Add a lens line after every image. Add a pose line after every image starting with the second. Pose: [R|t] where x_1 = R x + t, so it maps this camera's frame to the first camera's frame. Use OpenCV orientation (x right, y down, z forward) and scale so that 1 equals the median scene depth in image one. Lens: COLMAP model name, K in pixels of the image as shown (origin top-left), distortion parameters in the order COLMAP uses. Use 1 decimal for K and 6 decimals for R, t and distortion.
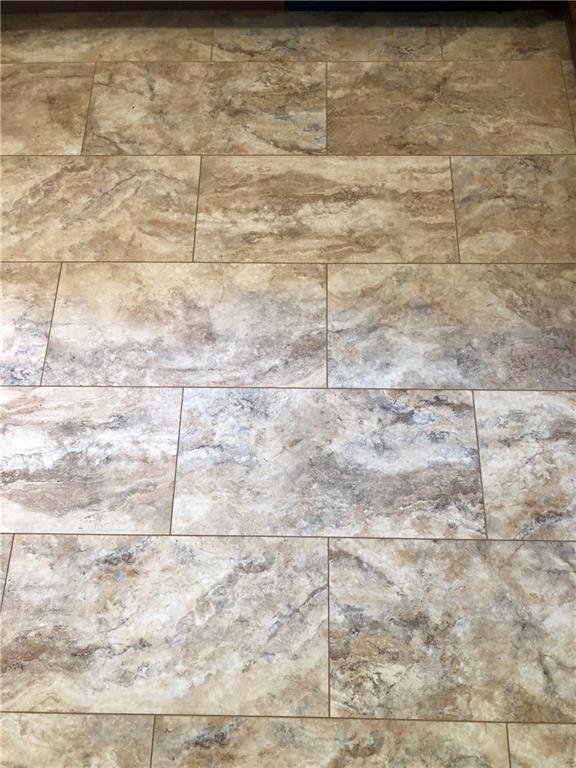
lens RADIAL K [[634.4, 0, 289.0], [0, 634.4, 384.4], [0, 0, 1]] dist [0.031150, -0.046461]
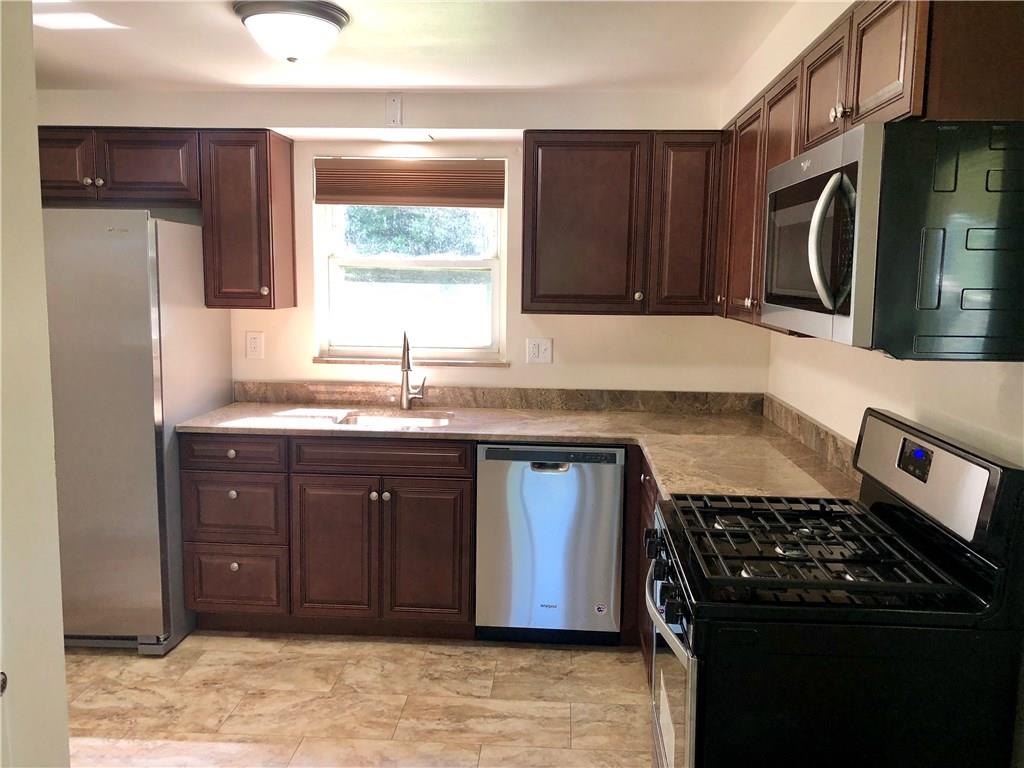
lens RADIAL K [[845.9, 0, 508.7], [0, 845.9, 380.1], [0, 0, 1]] dist [0.031150, -0.046461]
pose [[0.998123, 0.037566, -0.048375, 0.183876], [-0.060472, 0.479112, -0.875668, 1.112995], [-0.009718, 0.876950, 0.480484, -0.682420]]
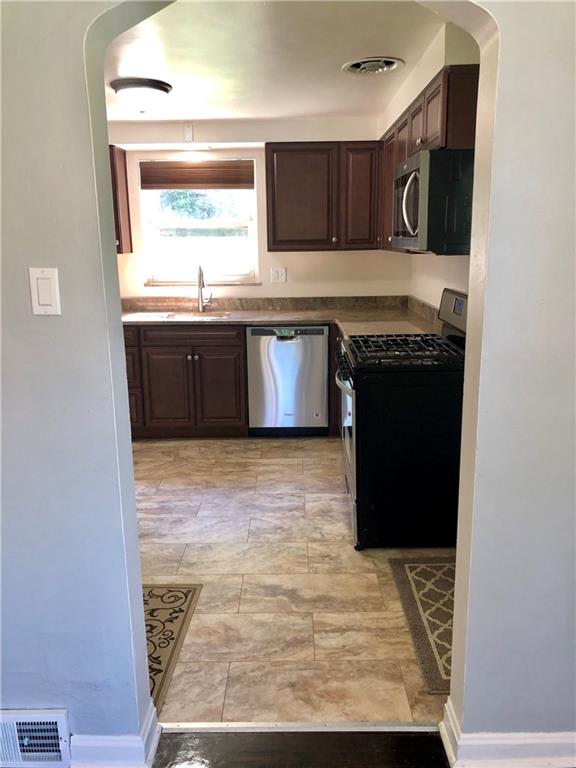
lens RADIAL K [[634.4, 0, 285.8], [0, 634.4, 383.1], [0, 0, 1]] dist [0.031150, -0.046461]
pose [[0.999982, 0.002654, 0.005431, 0.169442], [0.002972, 0.566437, -0.824099, 1.903794], [-0.005264, 0.824100, 0.566419, -0.948089]]
